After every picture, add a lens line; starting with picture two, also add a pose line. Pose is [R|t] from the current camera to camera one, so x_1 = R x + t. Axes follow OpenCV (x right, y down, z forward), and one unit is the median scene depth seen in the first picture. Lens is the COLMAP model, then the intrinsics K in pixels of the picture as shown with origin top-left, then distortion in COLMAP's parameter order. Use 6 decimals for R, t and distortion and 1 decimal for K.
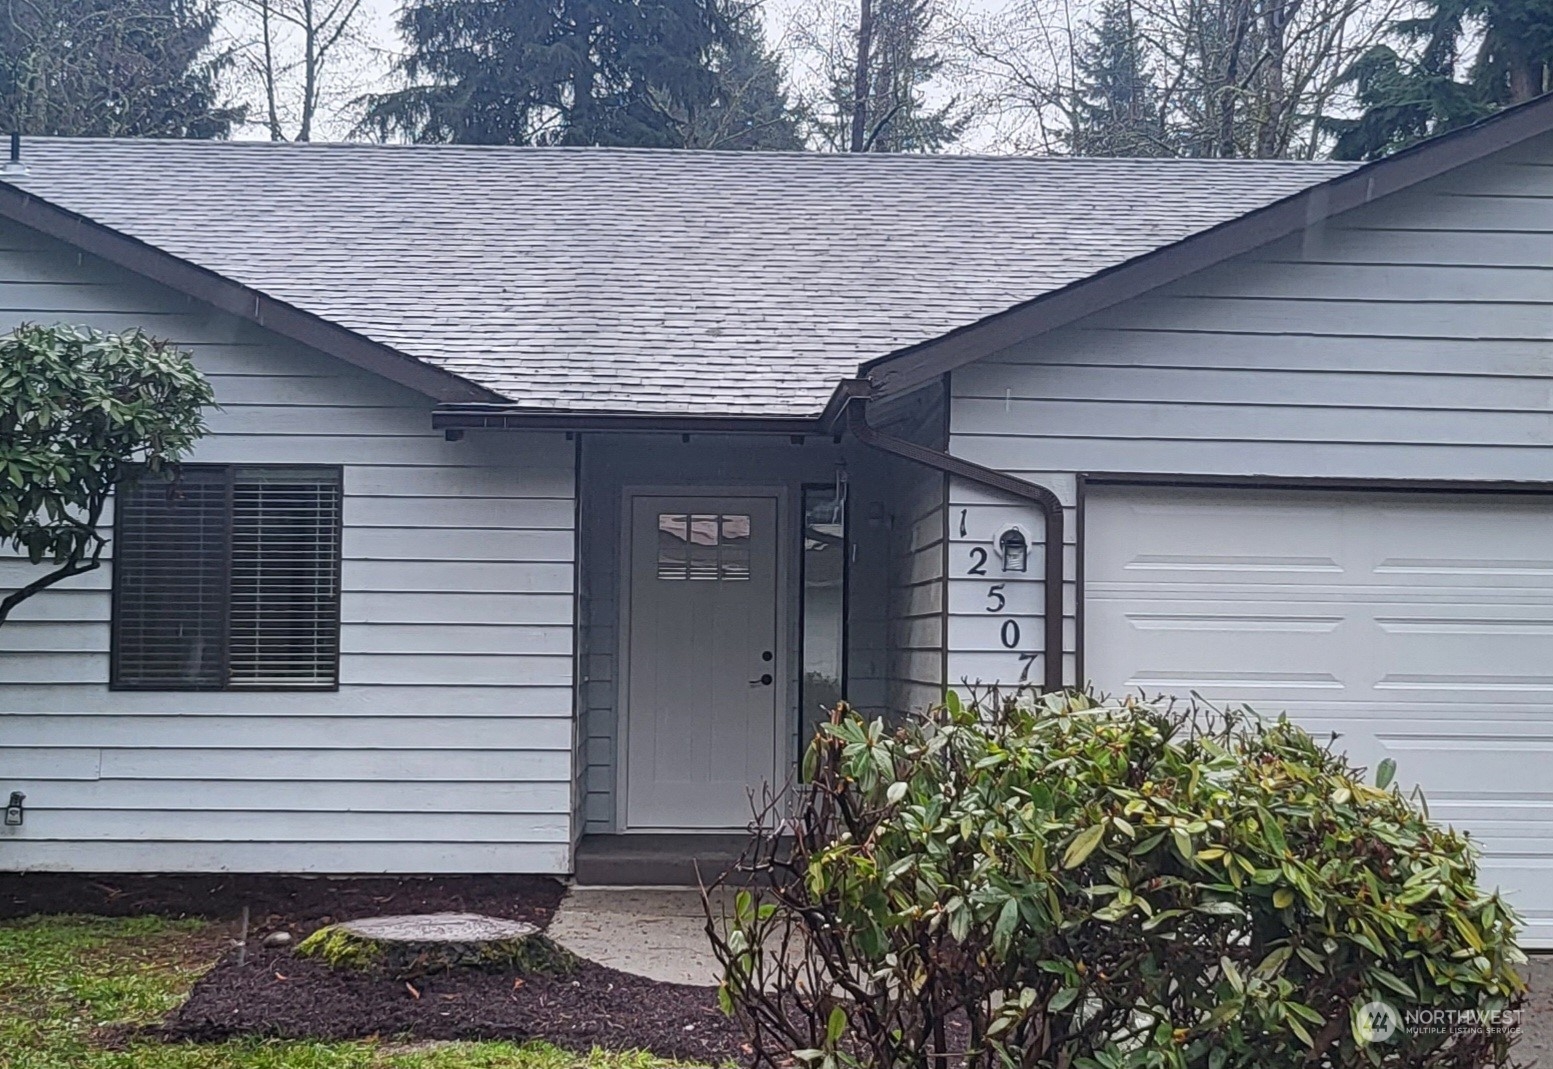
lens RADIAL K [[2799.5, 0, 777.0], [0, 2799.5, 532.3], [0, 0, 1]] dist [0.022313, 0.000000]
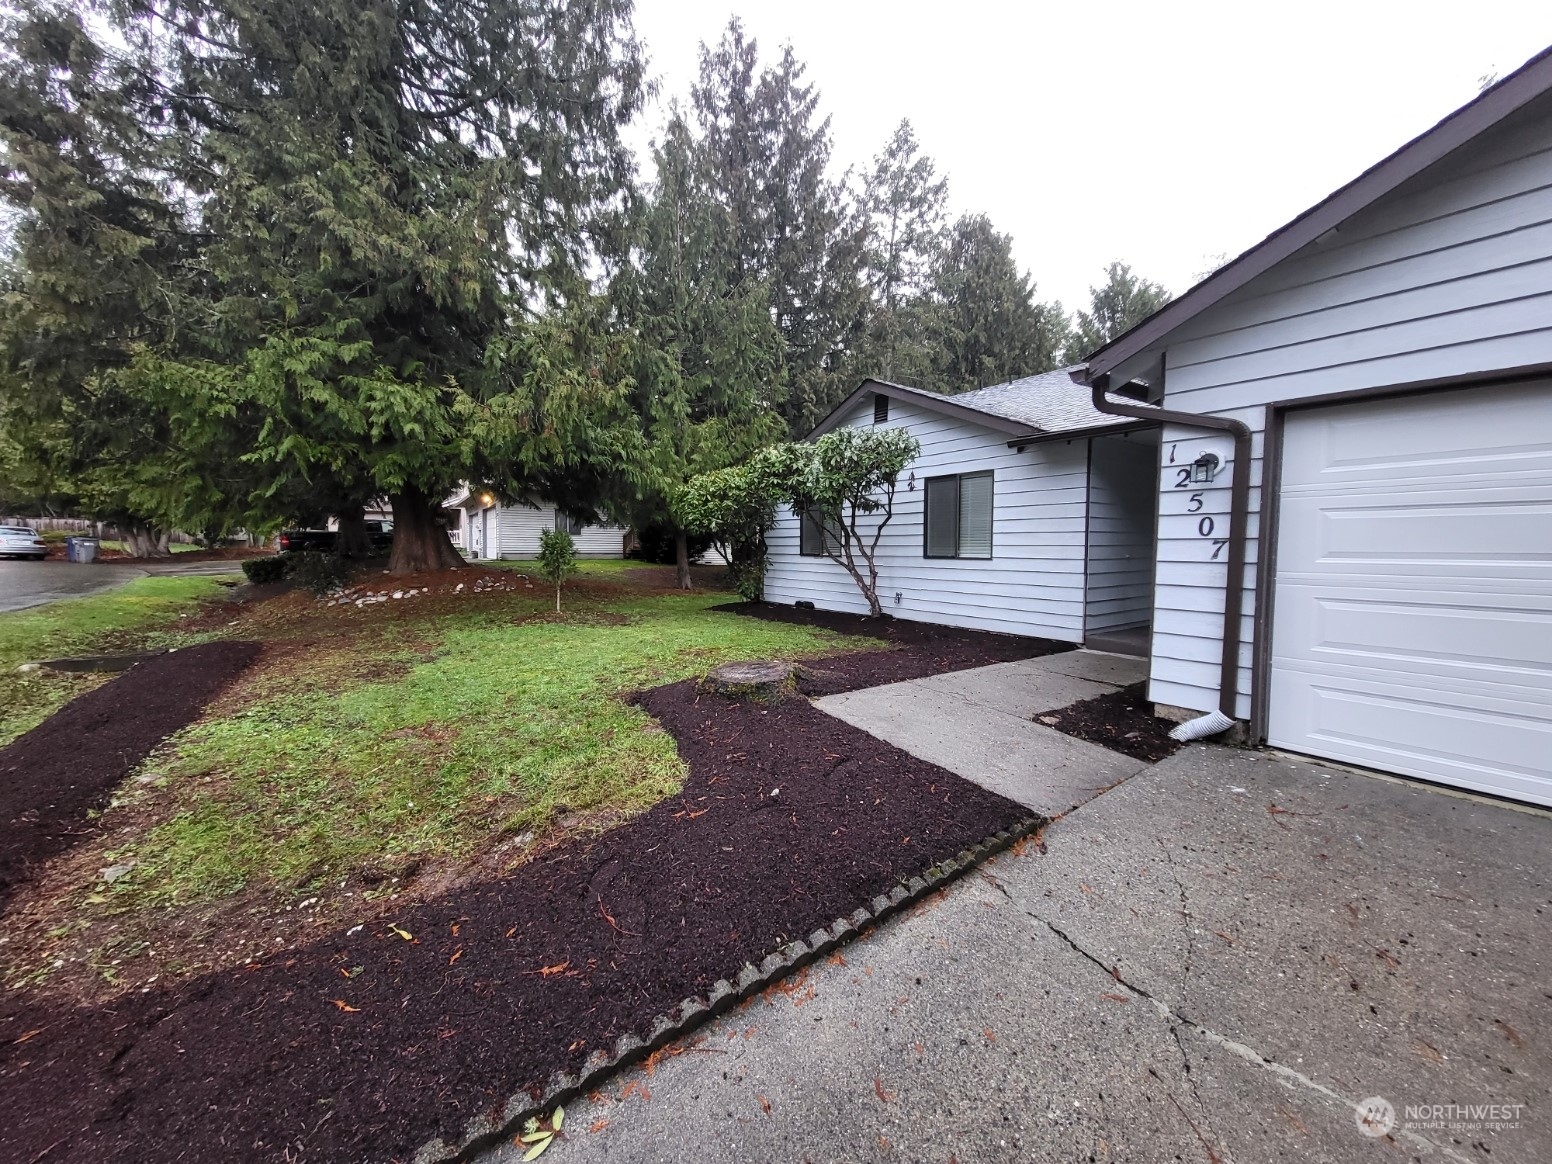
lens RADIAL K [[598.9, 0, 775.3], [0, 598.9, 590.9], [0, 0, 1]] dist [-0.000839, -0.000087]
pose [[0.543444, 0.056620, -0.837534, 0.223363], [0.037750, 0.995065, 0.091765, 0.032385], [0.838596, -0.081486, 0.538625, 0.635573]]
